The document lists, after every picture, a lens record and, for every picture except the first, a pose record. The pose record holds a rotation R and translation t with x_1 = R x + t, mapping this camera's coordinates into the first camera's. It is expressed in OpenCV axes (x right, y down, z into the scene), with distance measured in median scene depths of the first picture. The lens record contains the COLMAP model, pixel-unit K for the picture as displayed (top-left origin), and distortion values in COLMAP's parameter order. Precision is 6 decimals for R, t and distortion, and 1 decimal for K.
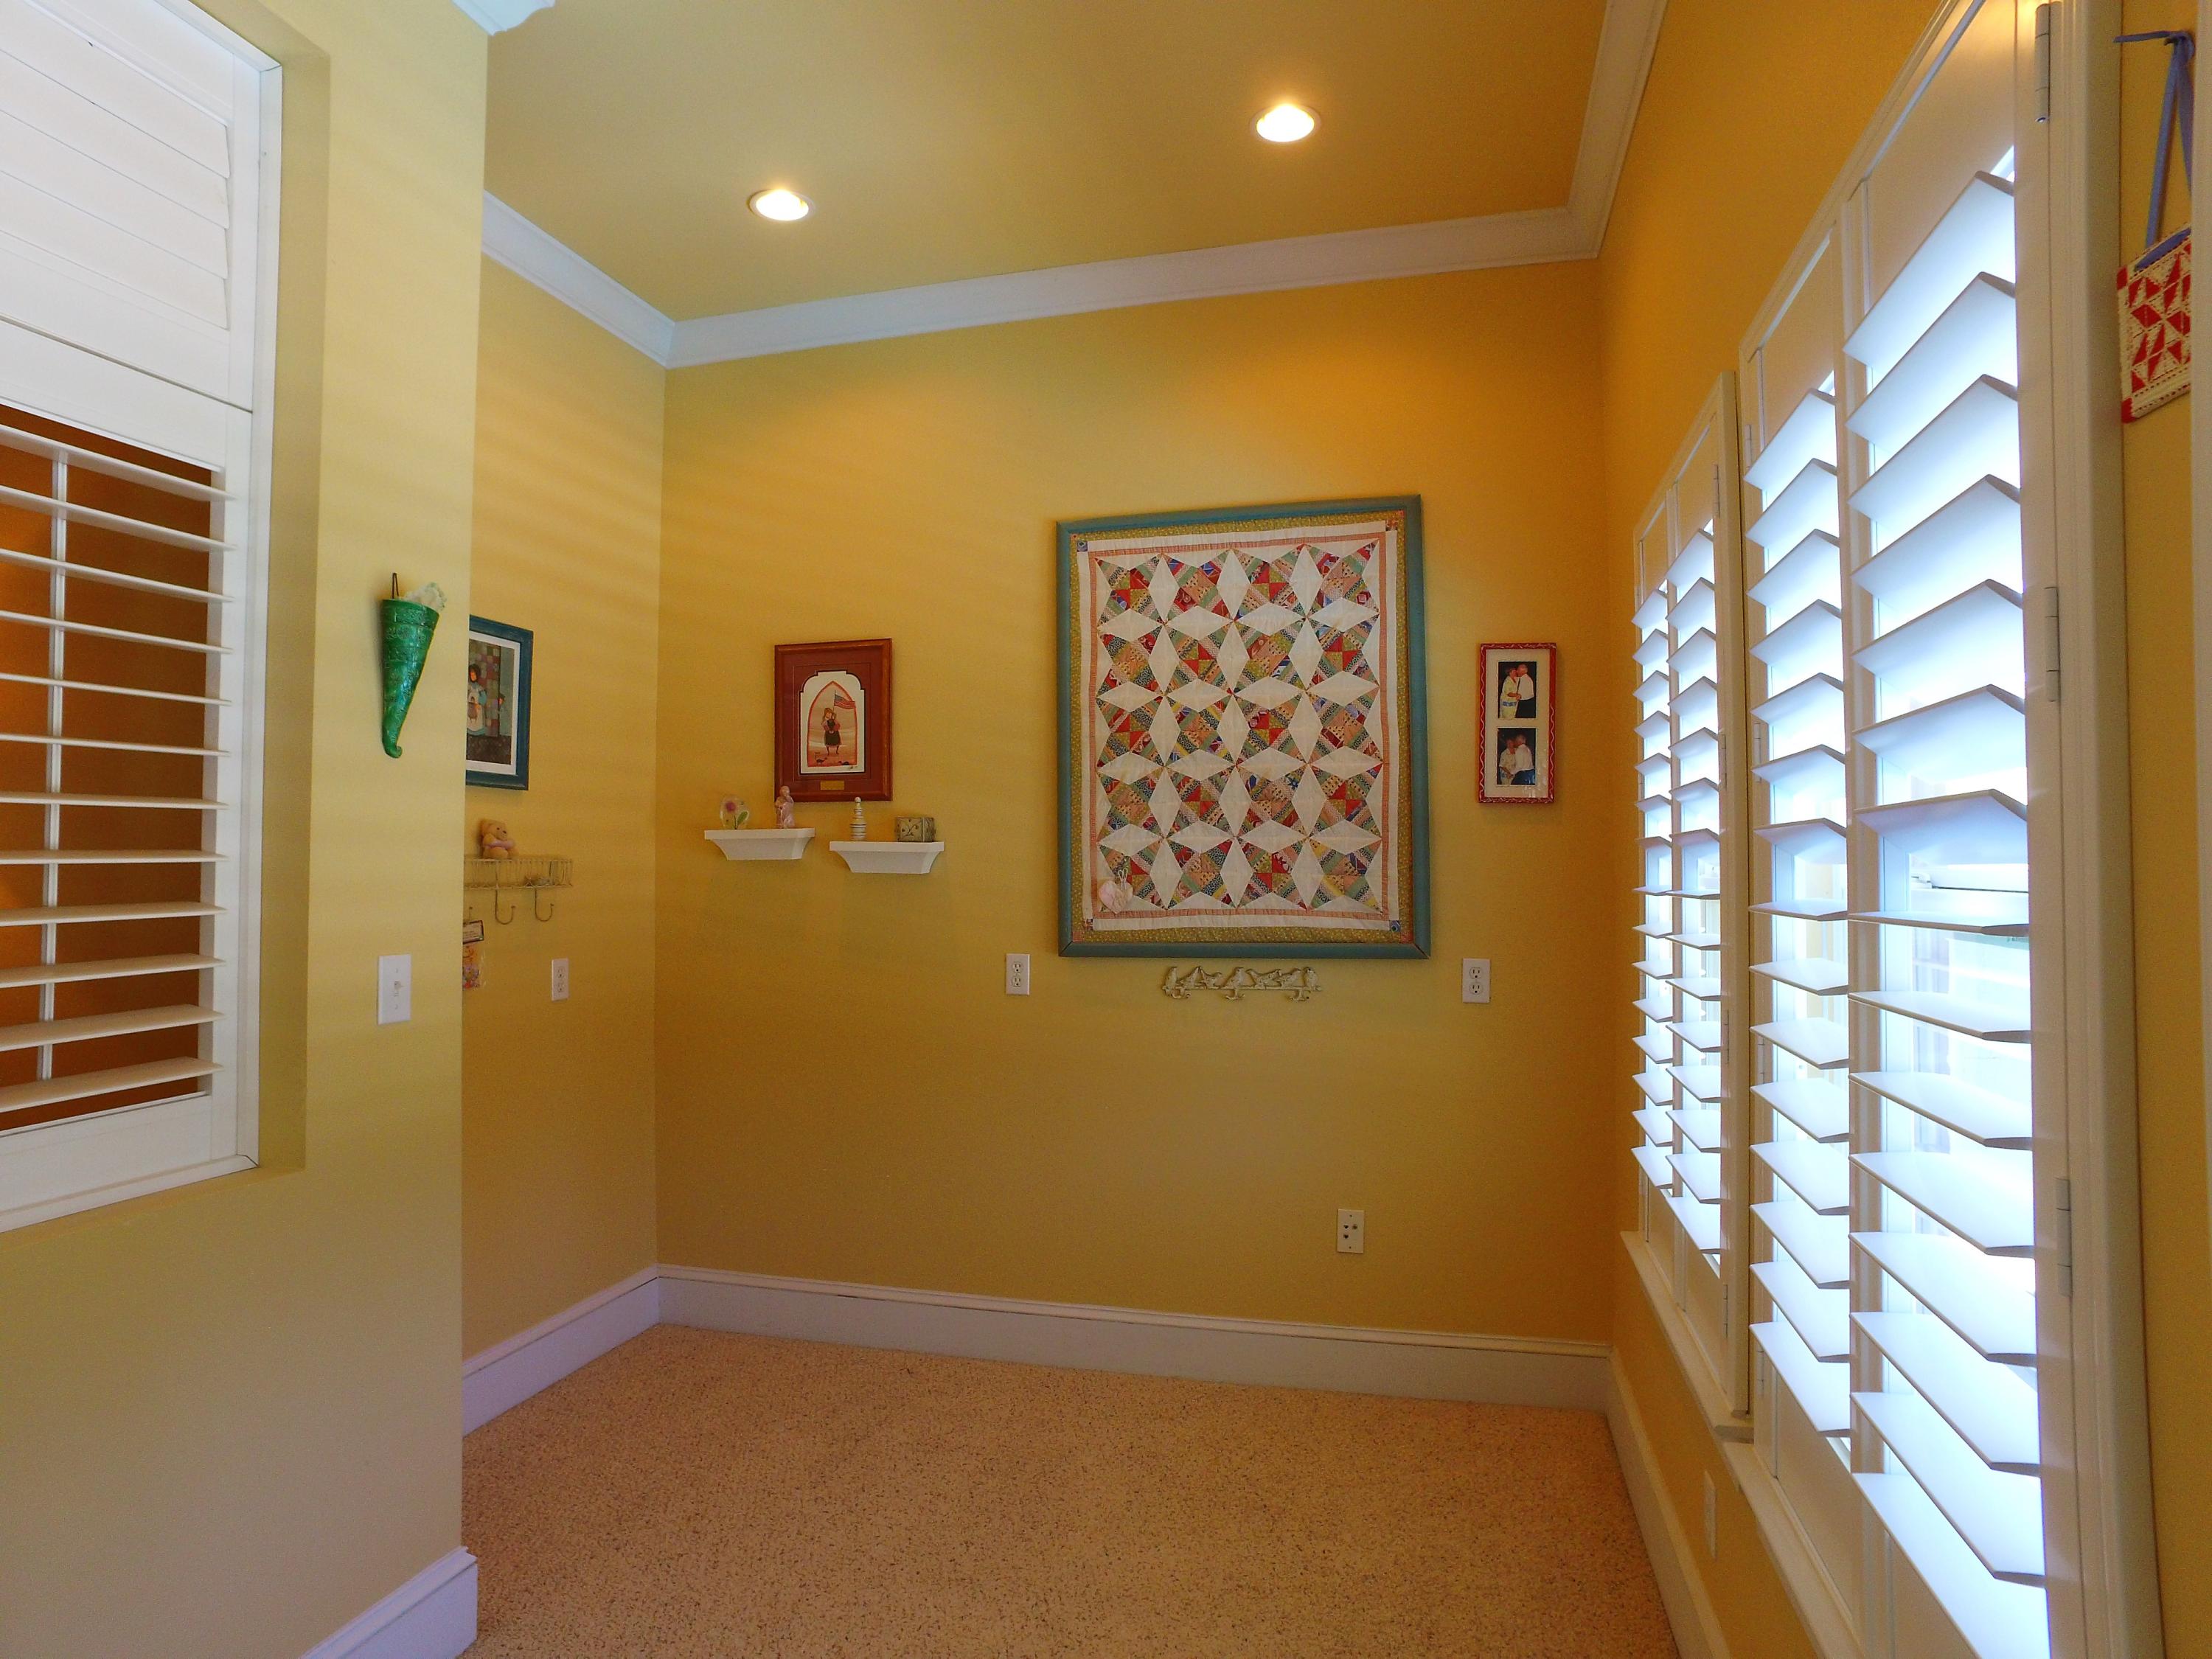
lens RADIAL K [[1280.0, 0, 1112.0], [0, 1280.0, 840.4], [0, 0, 1]] dist [-0.100867, 0.055913]
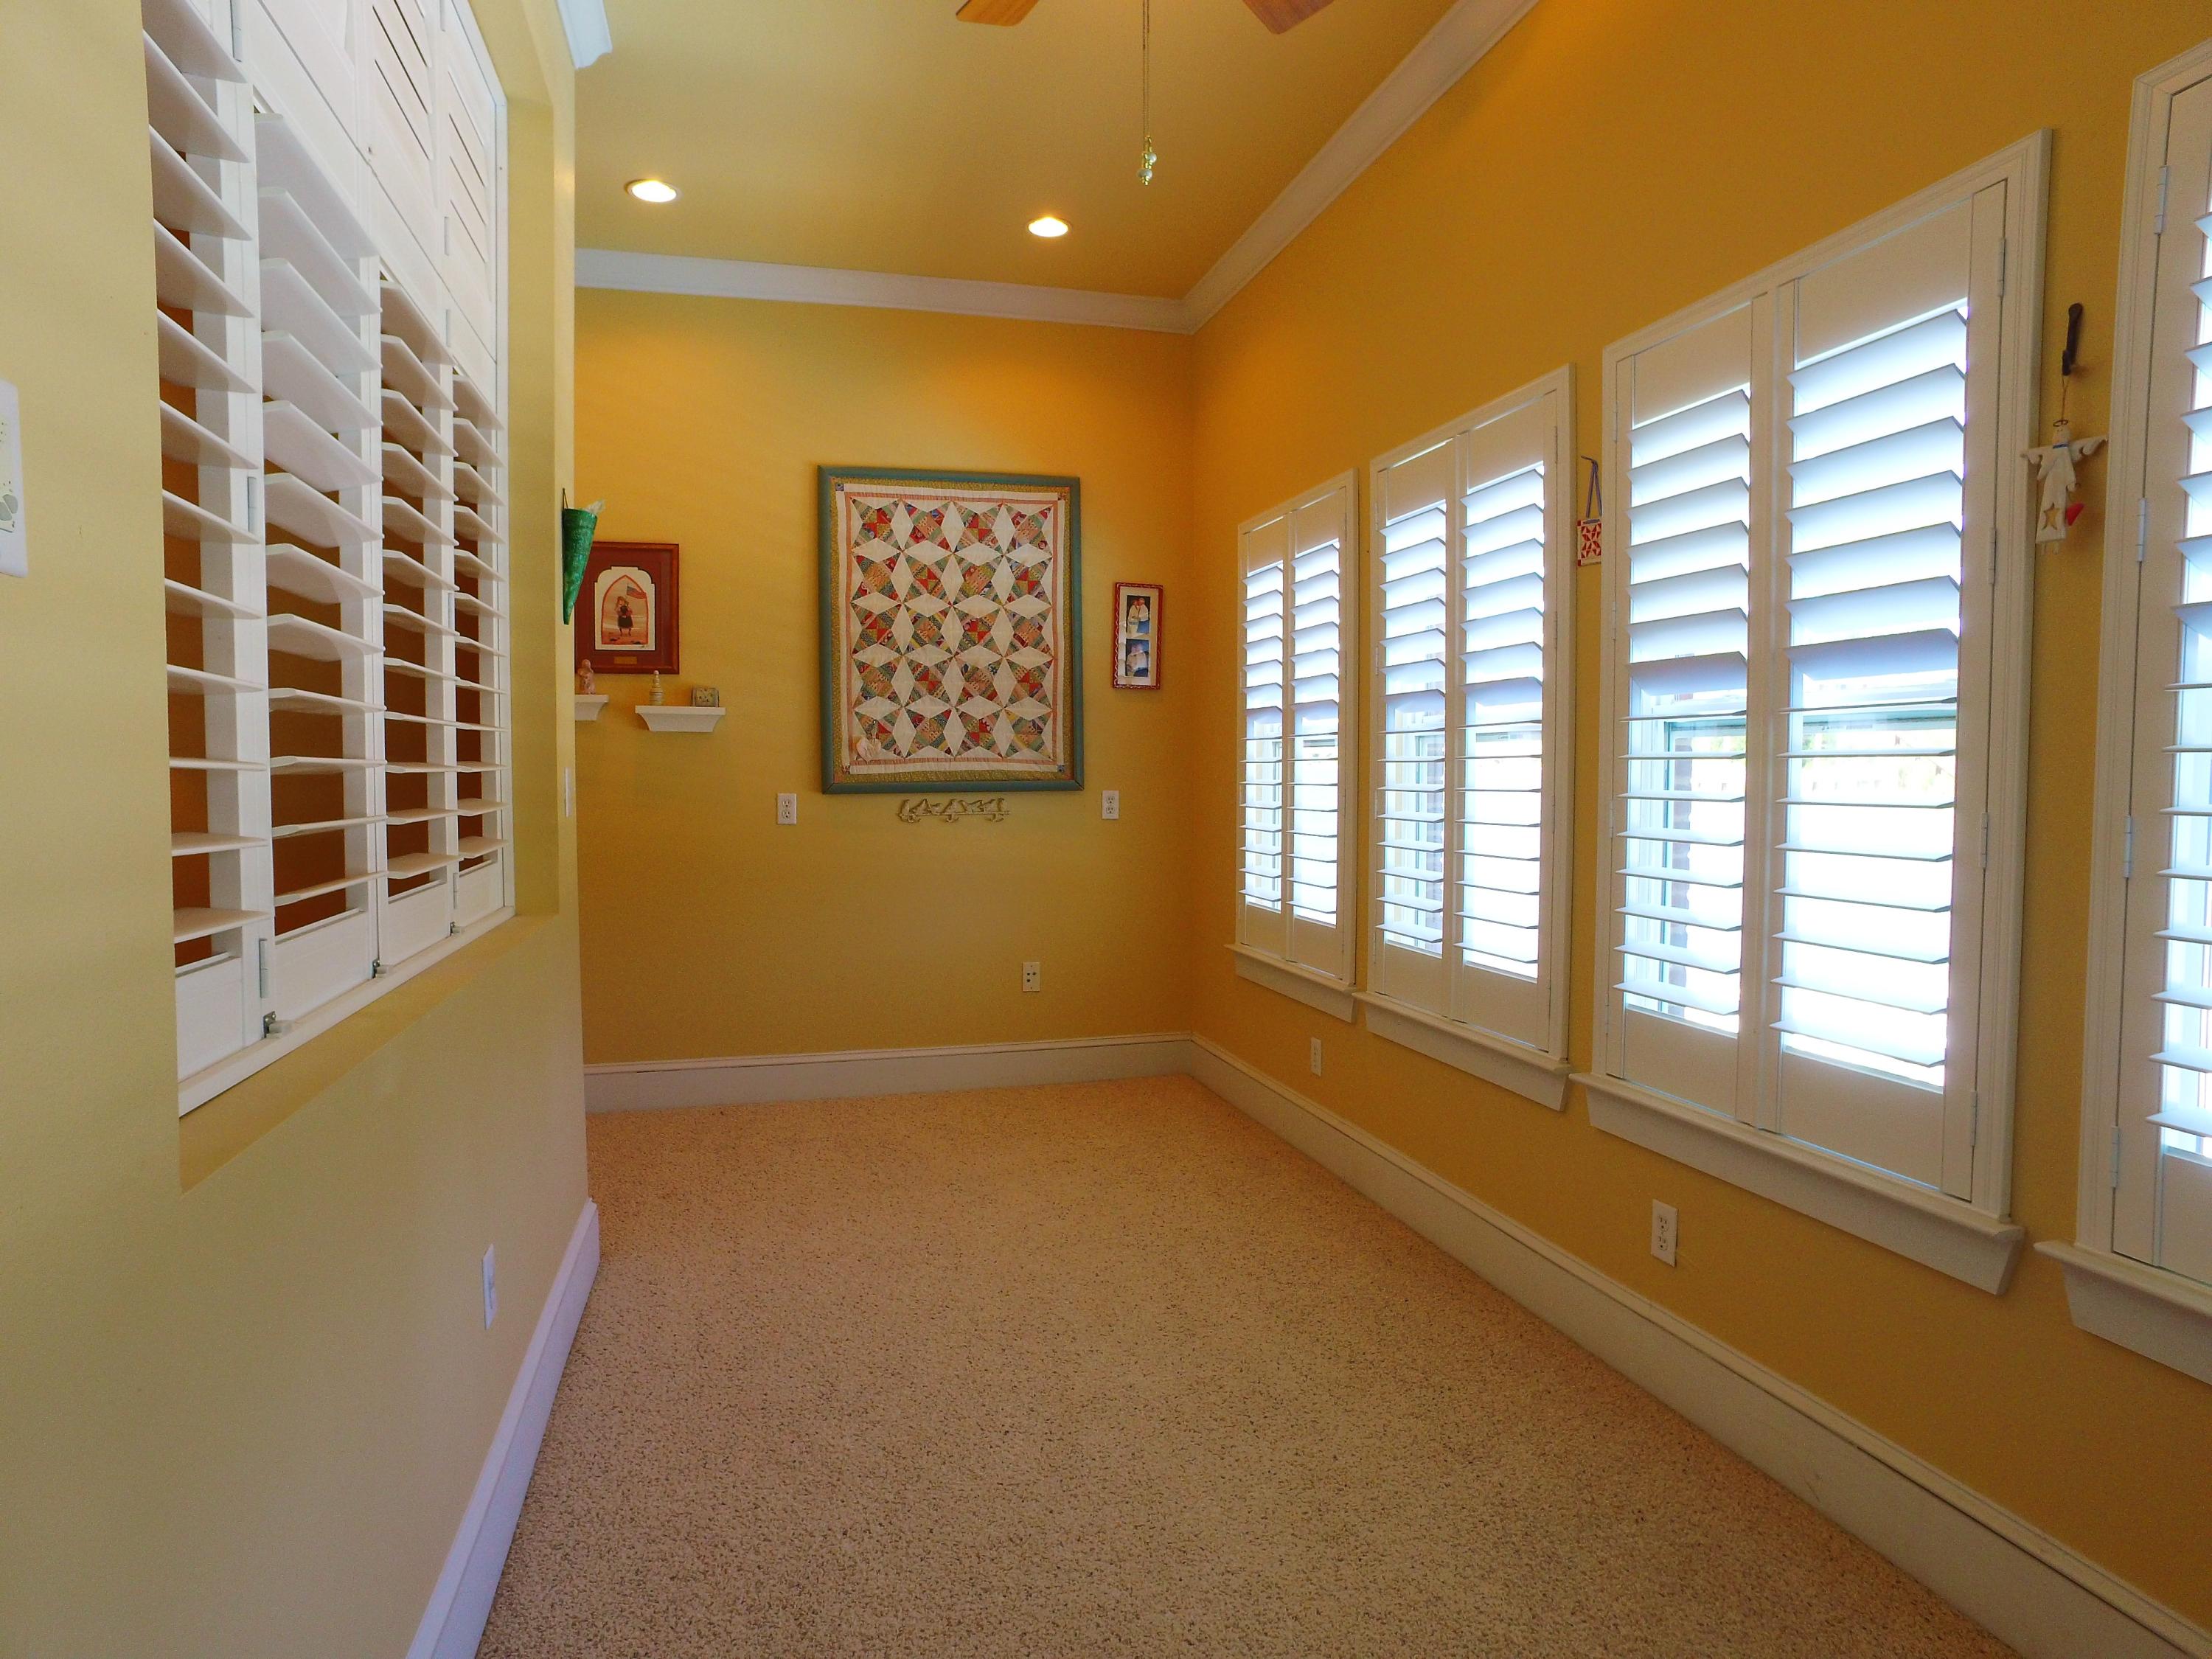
lens RADIAL K [[1280.0, 0, 1098.9], [0, 1280.0, 831.5], [0, 0, 1]] dist [-0.100867, 0.055913]
pose [[0.871582, -0.023427, 0.489690, -0.458176], [-0.010763, 0.997703, 0.066887, 0.038297], [-0.490131, -0.063568, 0.869328, -0.317358]]
